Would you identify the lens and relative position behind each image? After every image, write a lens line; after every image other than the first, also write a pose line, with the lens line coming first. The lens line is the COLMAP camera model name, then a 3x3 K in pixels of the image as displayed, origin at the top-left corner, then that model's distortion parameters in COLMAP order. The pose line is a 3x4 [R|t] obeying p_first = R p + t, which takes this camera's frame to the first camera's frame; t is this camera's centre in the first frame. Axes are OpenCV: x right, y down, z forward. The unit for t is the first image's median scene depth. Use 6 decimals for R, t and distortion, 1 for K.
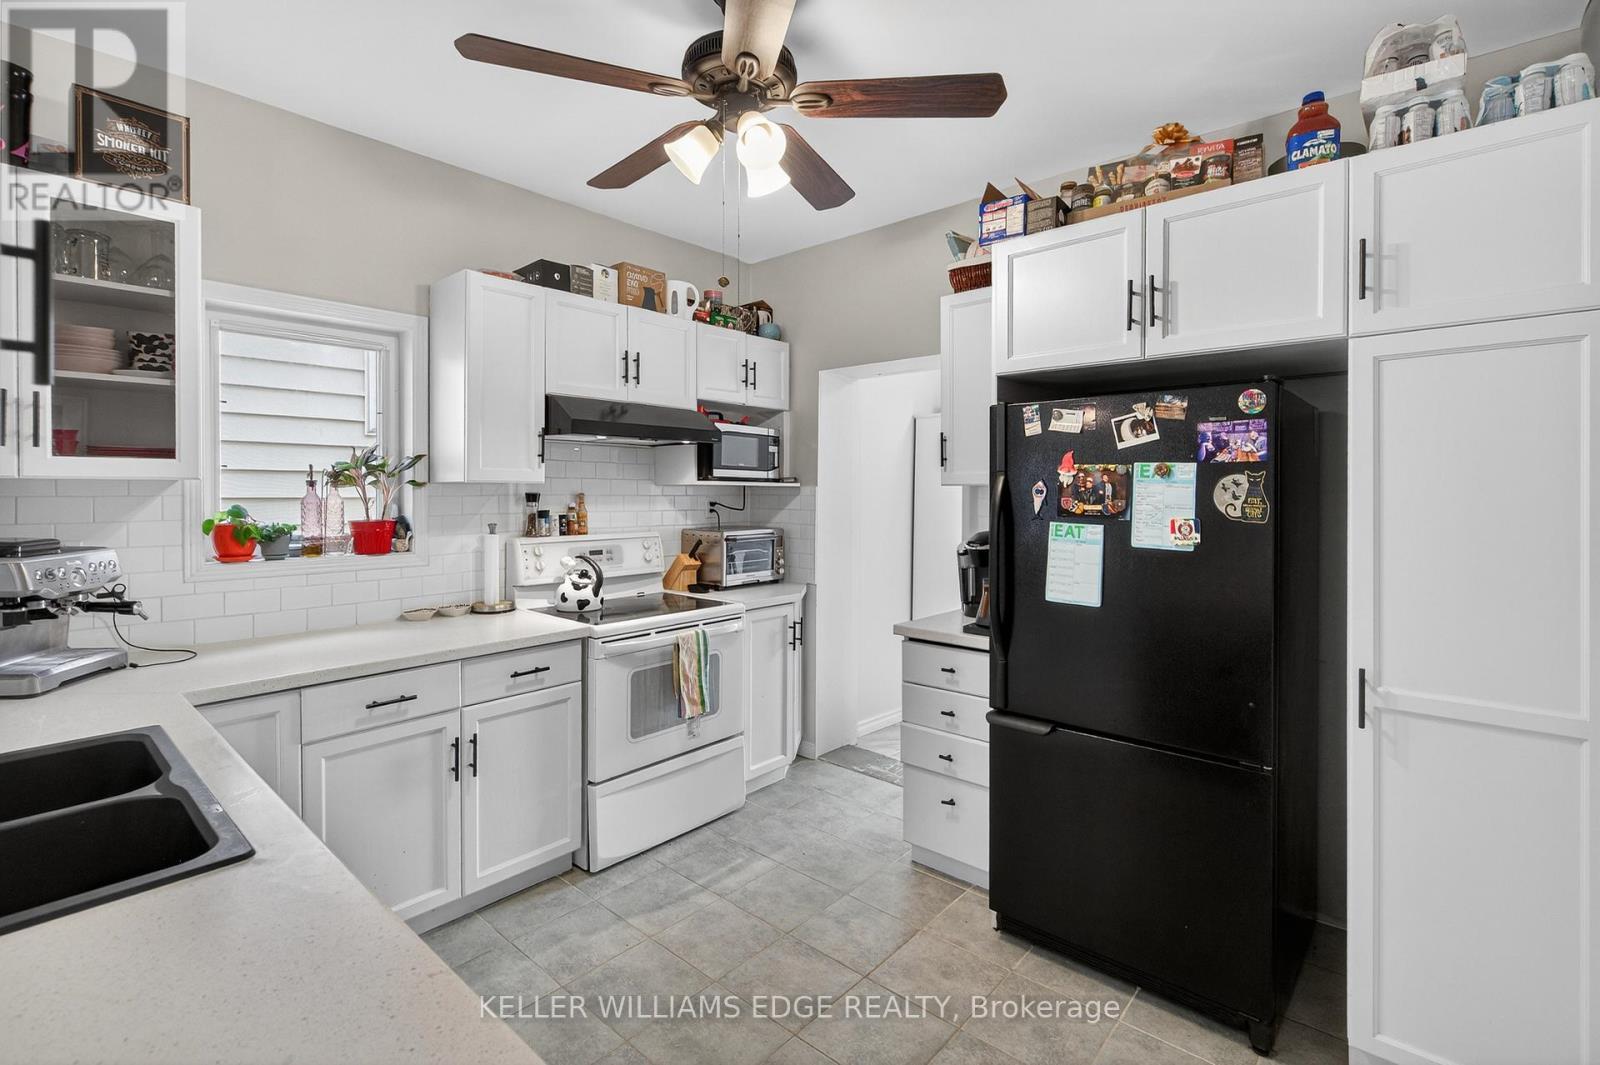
lens RADIAL K [[731.2, 0, 798.8], [0, 731.2, 496.3], [0, 0, 1]] dist [0.006620, -0.002022]
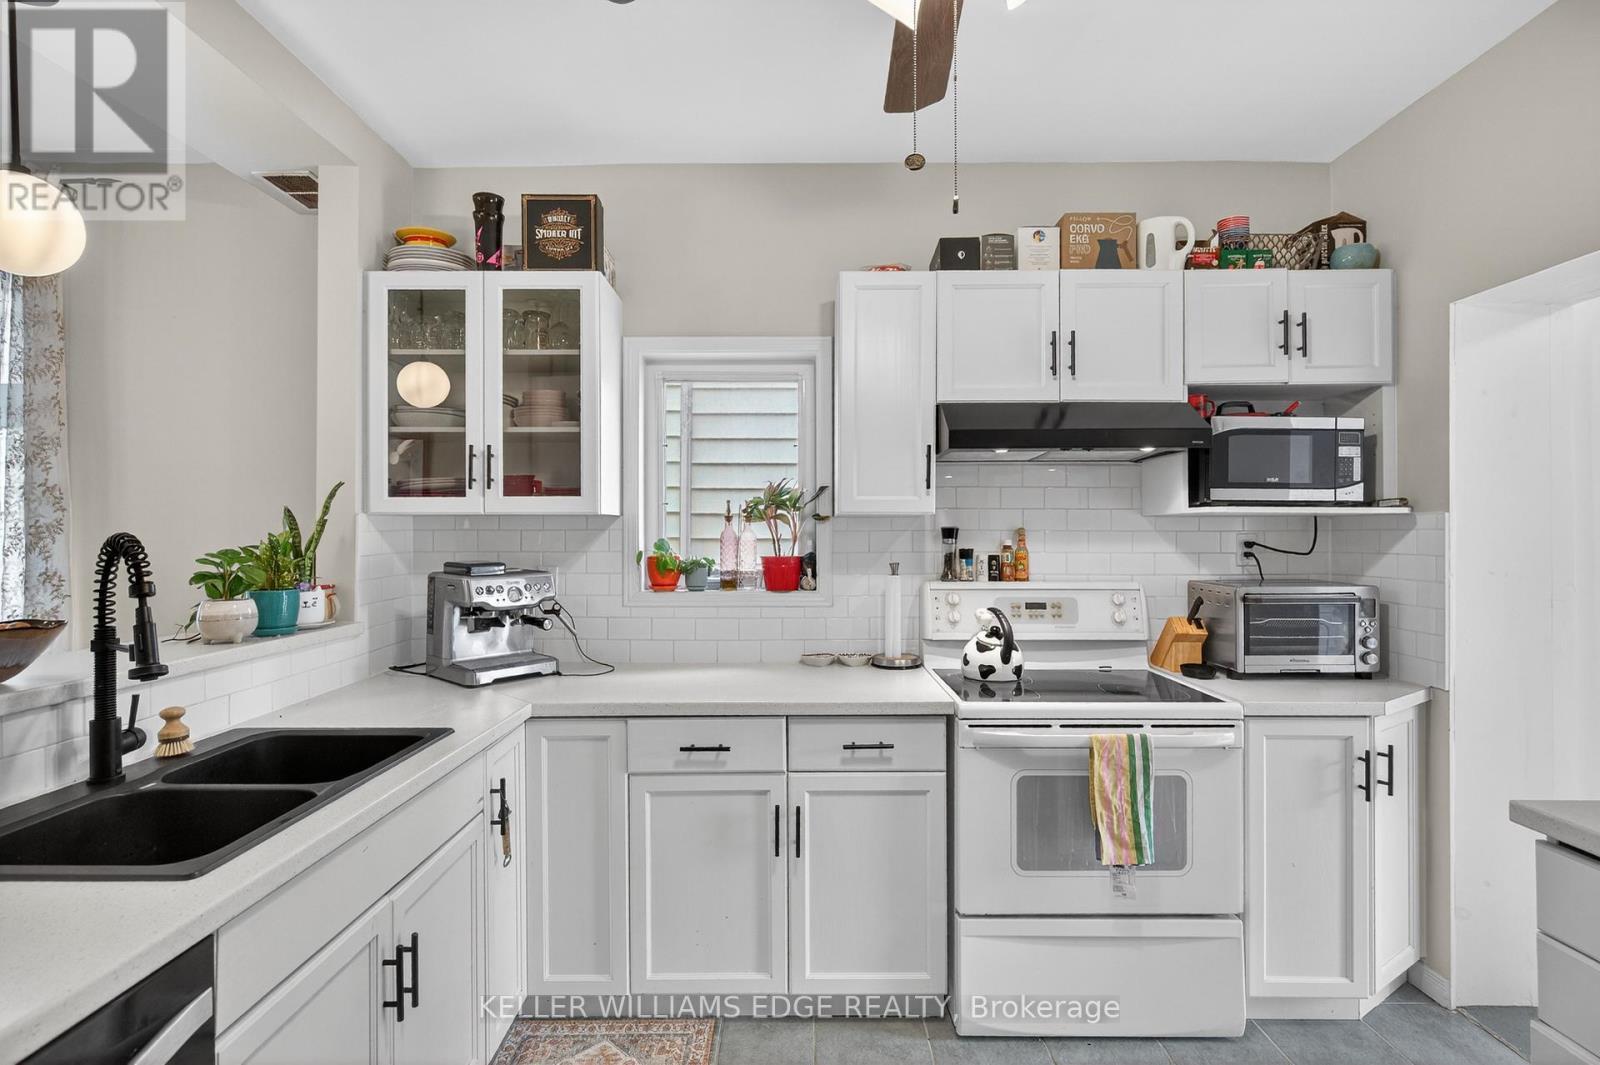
lens RADIAL K [[786.2, 0, 800.4], [0, 786.2, 528.8], [0, 0, 1]] dist [0.002377, -0.001641]
pose [[0.654384, -0.011954, -0.756068, 0.234378], [-0.002749, 0.999831, -0.018188, 0.016575], [0.756158, 0.013981, 0.654240, 0.367248]]
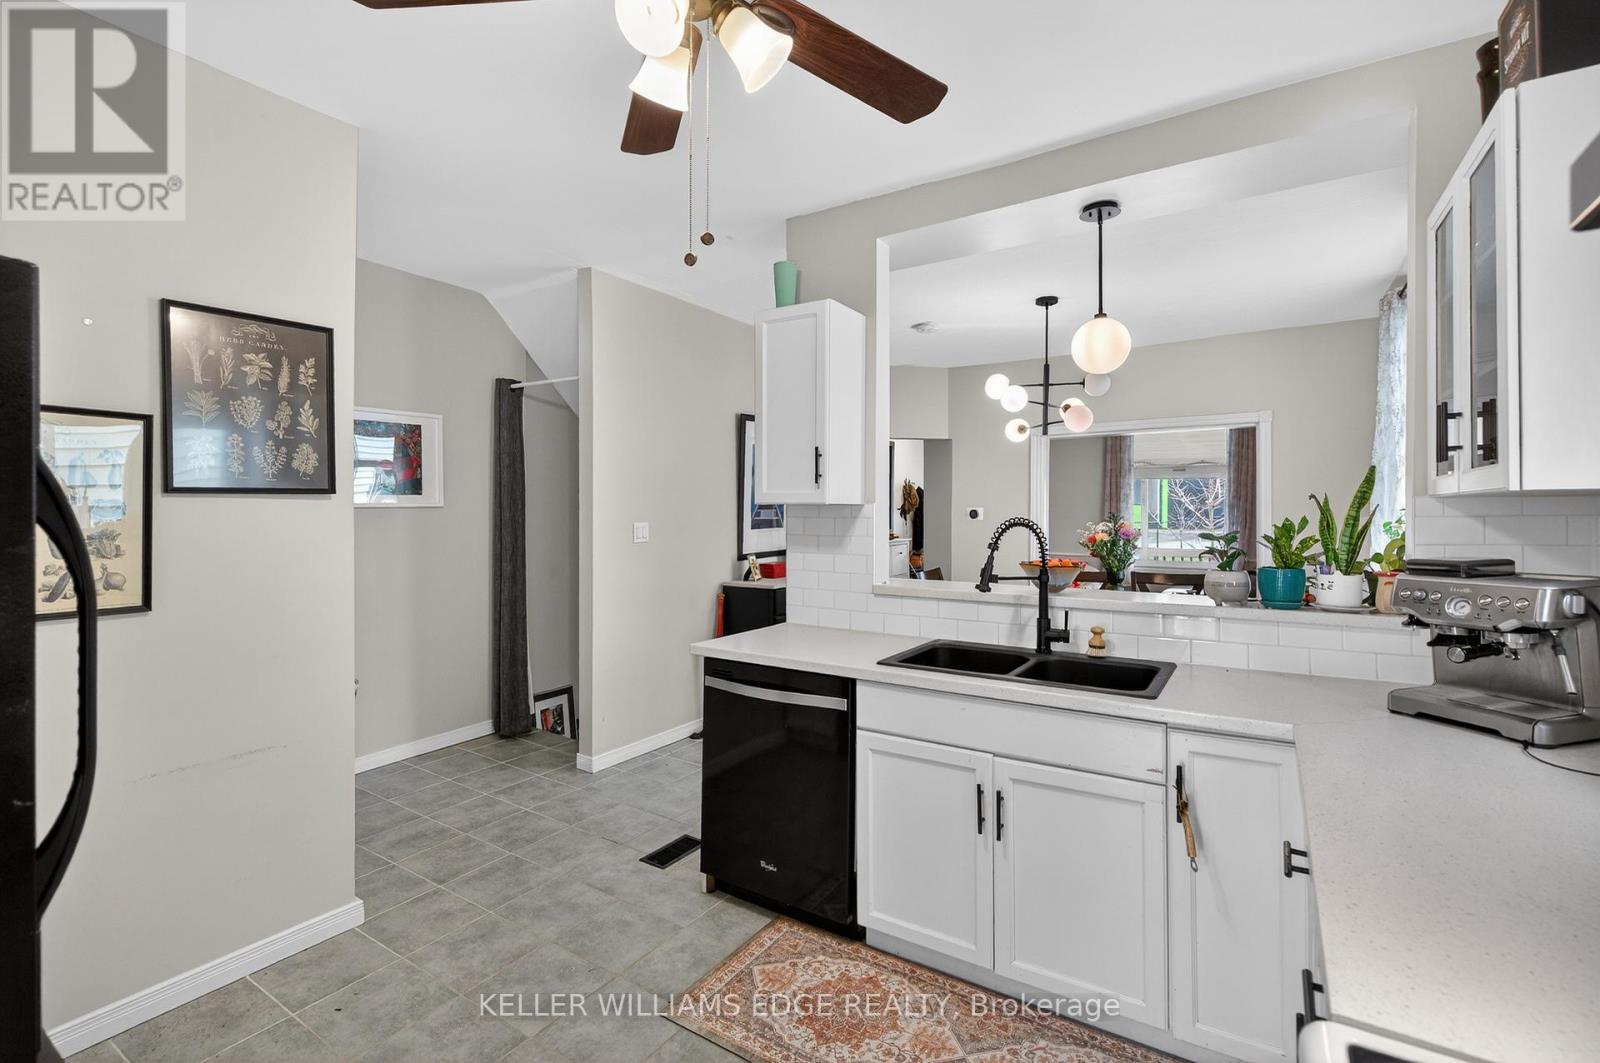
lens RADIAL K [[731.2, 0, 785.8], [0, 731.2, 510.1], [0, 0, 1]] dist [0.006620, -0.002022]
pose [[-0.992004, -0.004895, -0.126114, -0.061966], [-0.005832, 0.999958, 0.007059, -0.004995], [0.126074, 0.007738, -0.991991, 1.299769]]
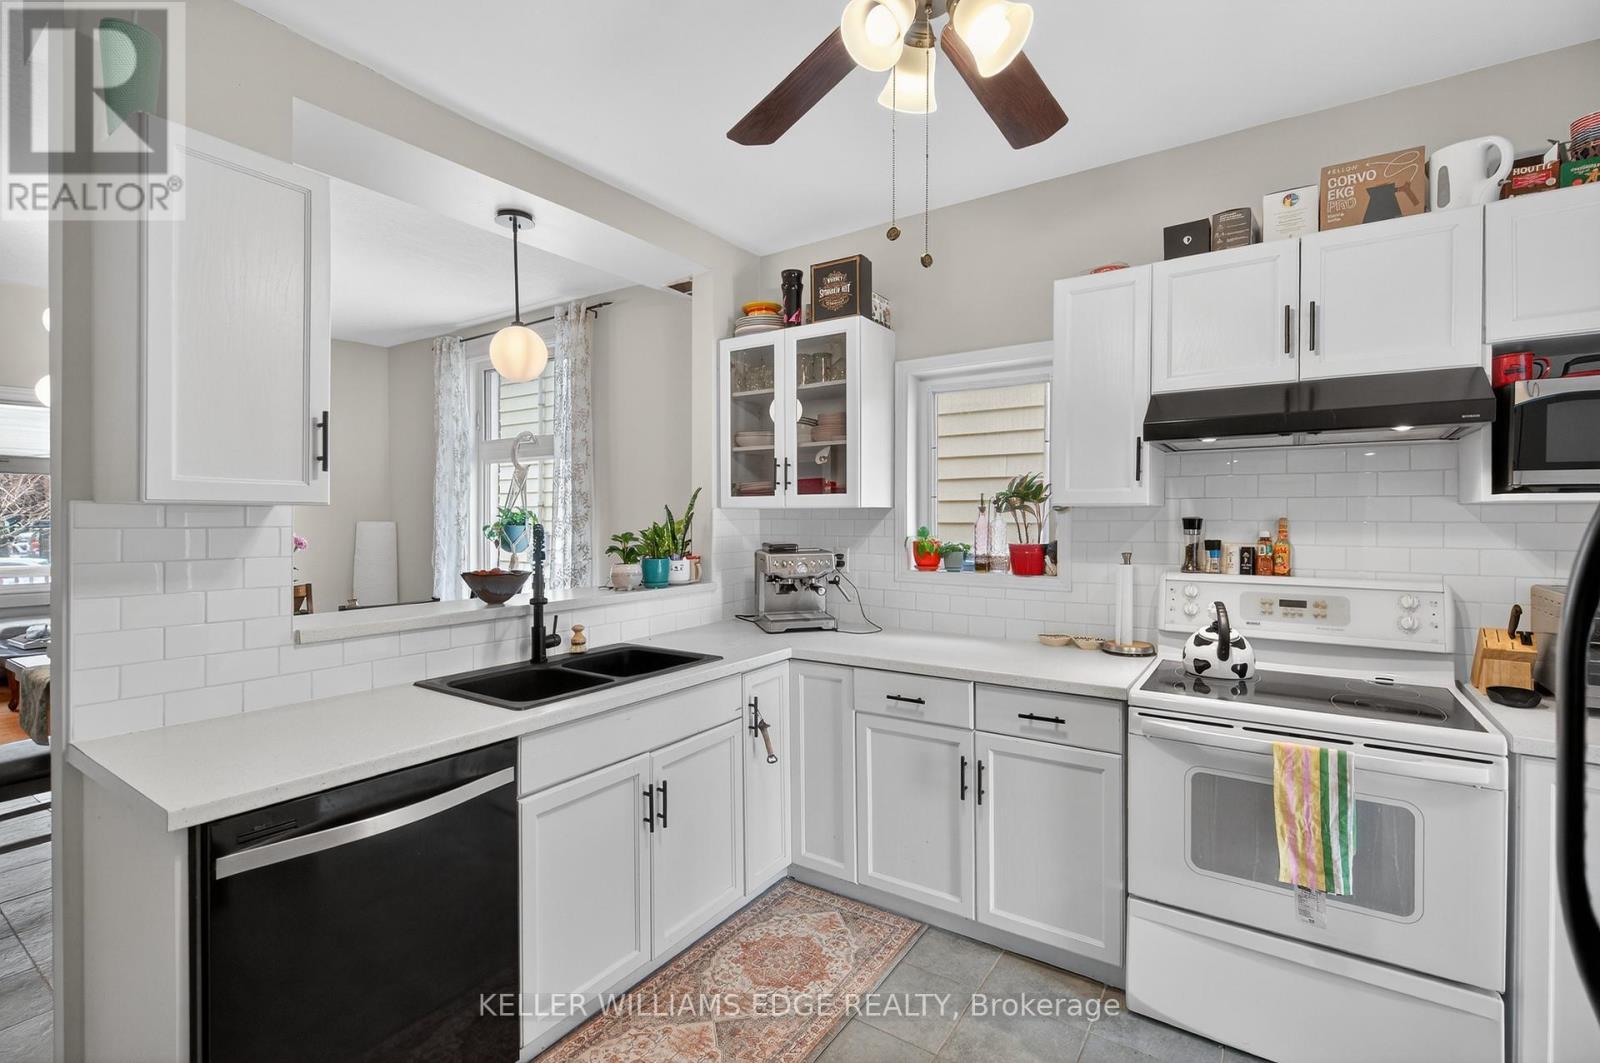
lens RADIAL K [[731.2, 0, 803.9], [0, 731.2, 519.1], [0, 0, 1]] dist [0.006620, -0.002022]
pose [[0.119753, -0.003290, -0.992798, 0.467719], [-0.009051, 0.999949, -0.004405, 0.005321], [0.992762, 0.009513, 0.119717, 0.592592]]
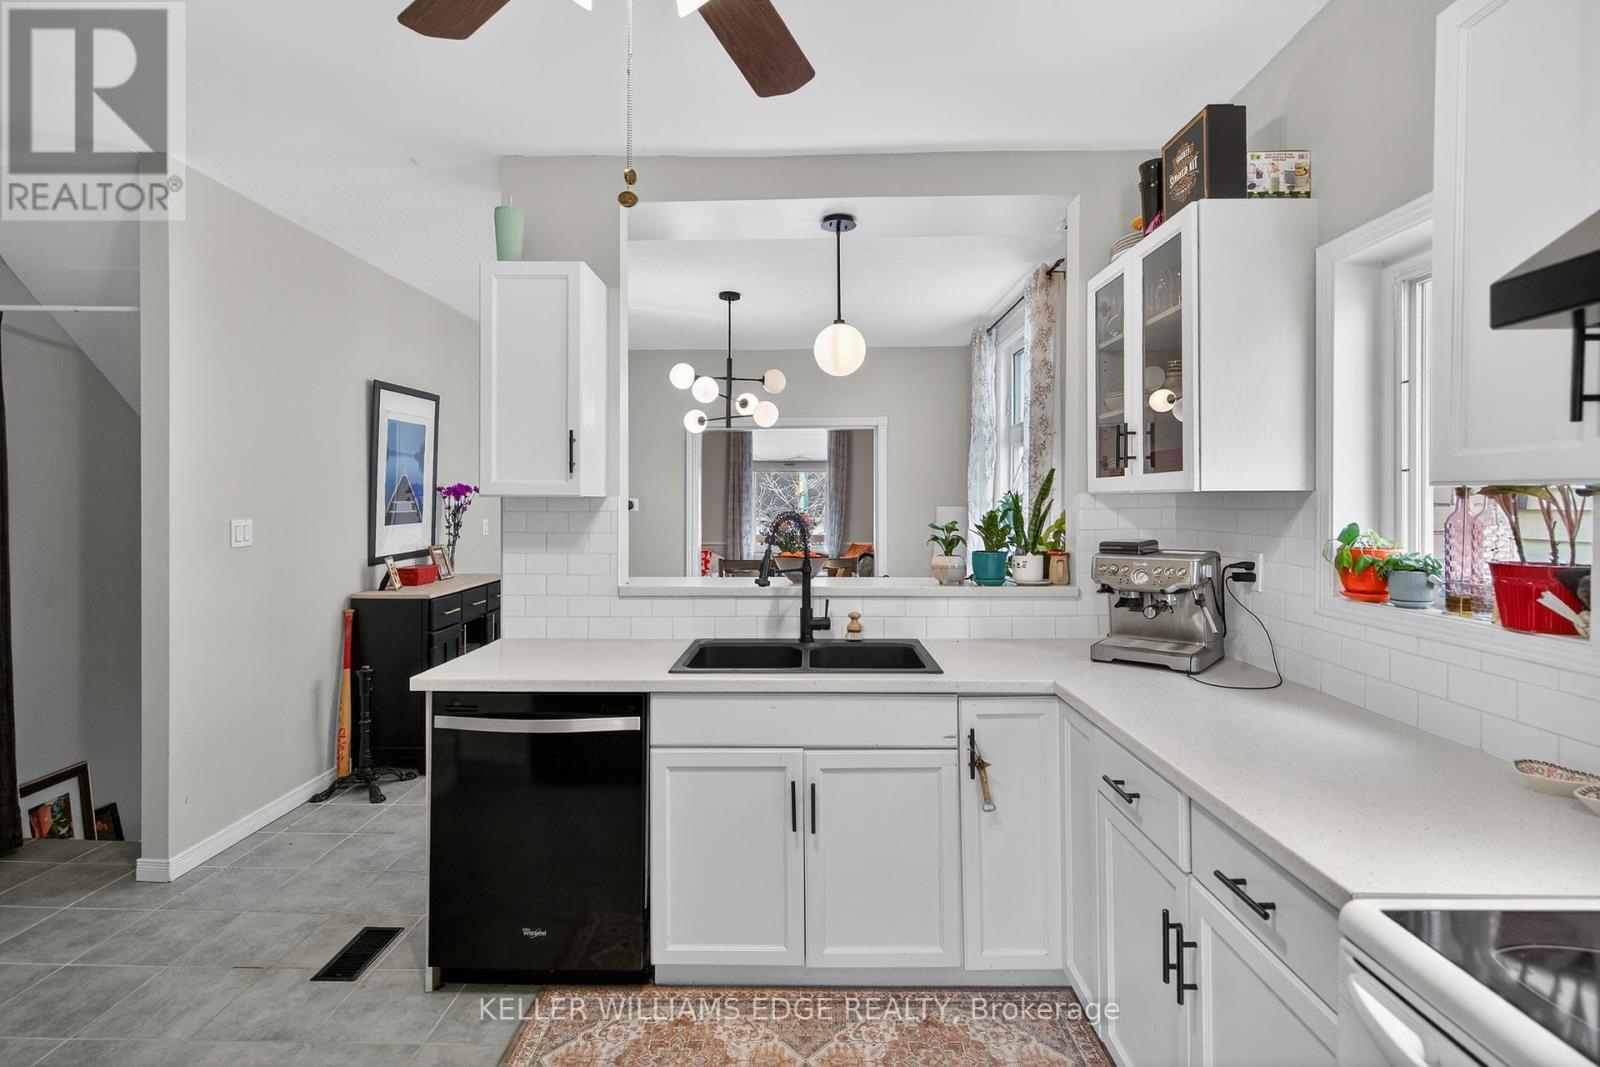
lens RADIAL K [[761.7, 0, 791.1], [0, 761.7, 497.4], [0, 0, 1]] dist [0.008907, -0.000829]
pose [[-0.769731, -0.006981, -0.638330, 0.161274], [-0.009523, 0.999955, 0.000547, -0.008875], [0.638297, 0.006500, -0.769763, 1.164449]]
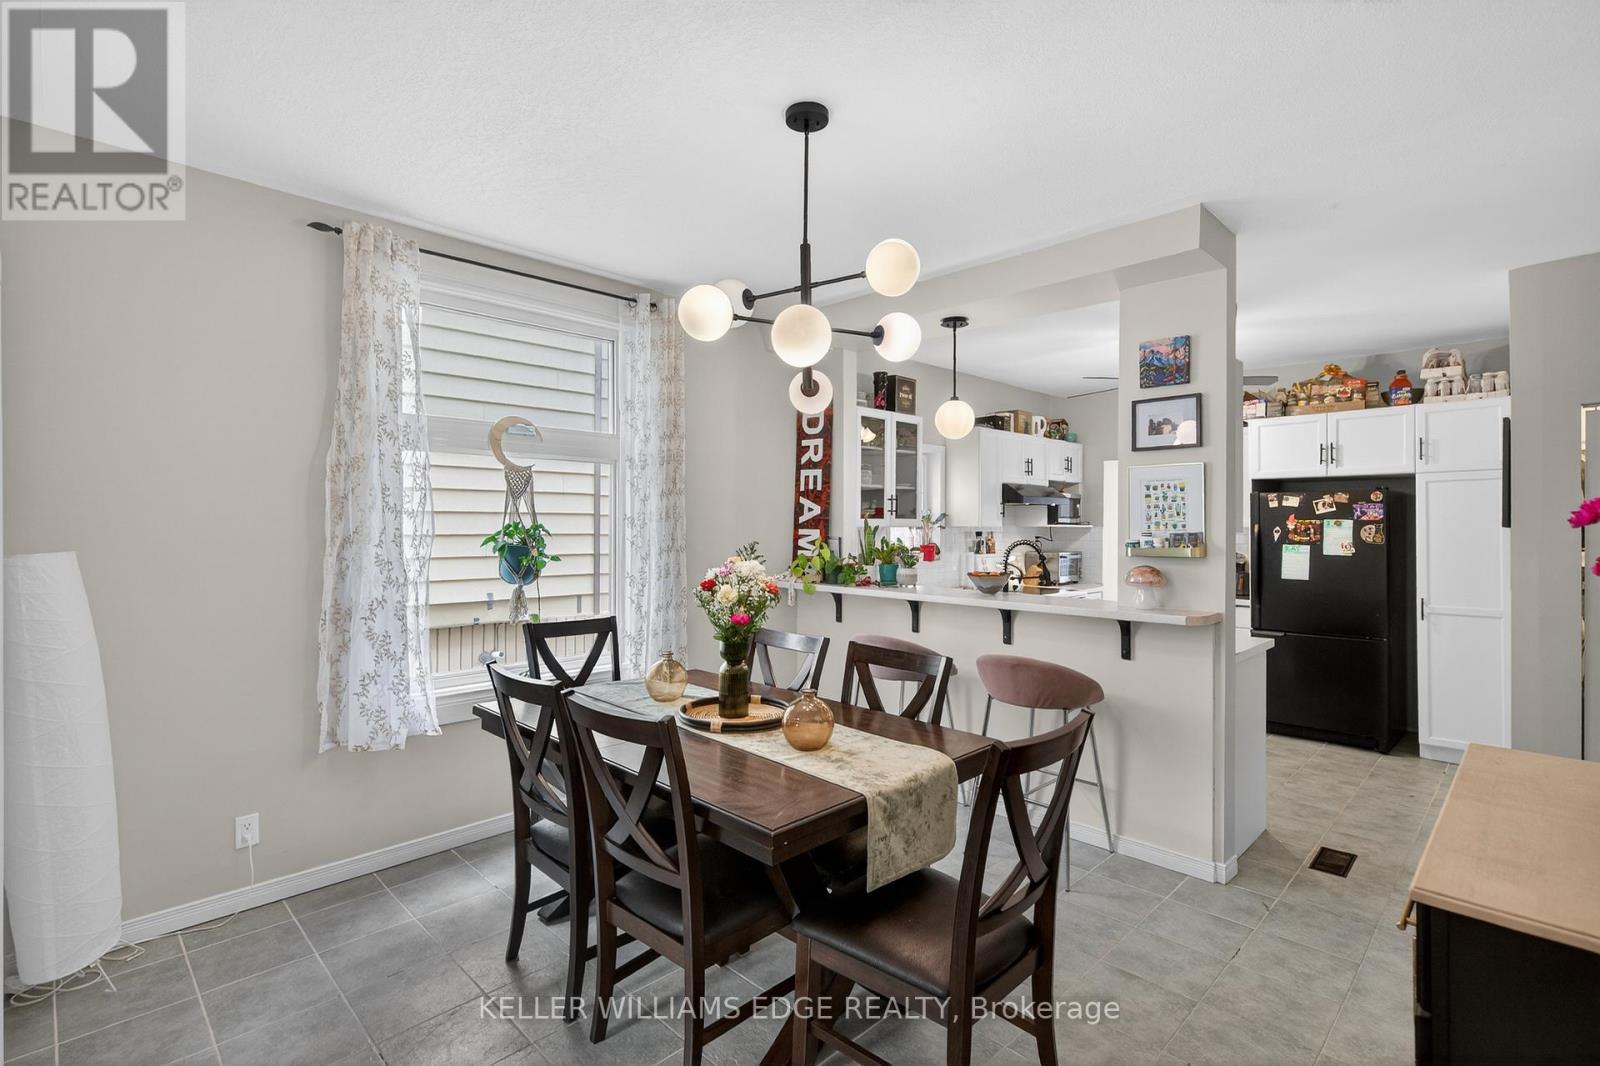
lens RADIAL K [[731.2, 0, 806.7], [0, 731.2, 524.8], [0, 0, 1]] dist [0.006620, -0.002022]
pose [[0.997288, -0.001734, -0.073583, -0.836705], [0.001052, 0.999956, -0.009311, -0.006509], [0.073596, 0.009208, 0.997246, -1.207000]]
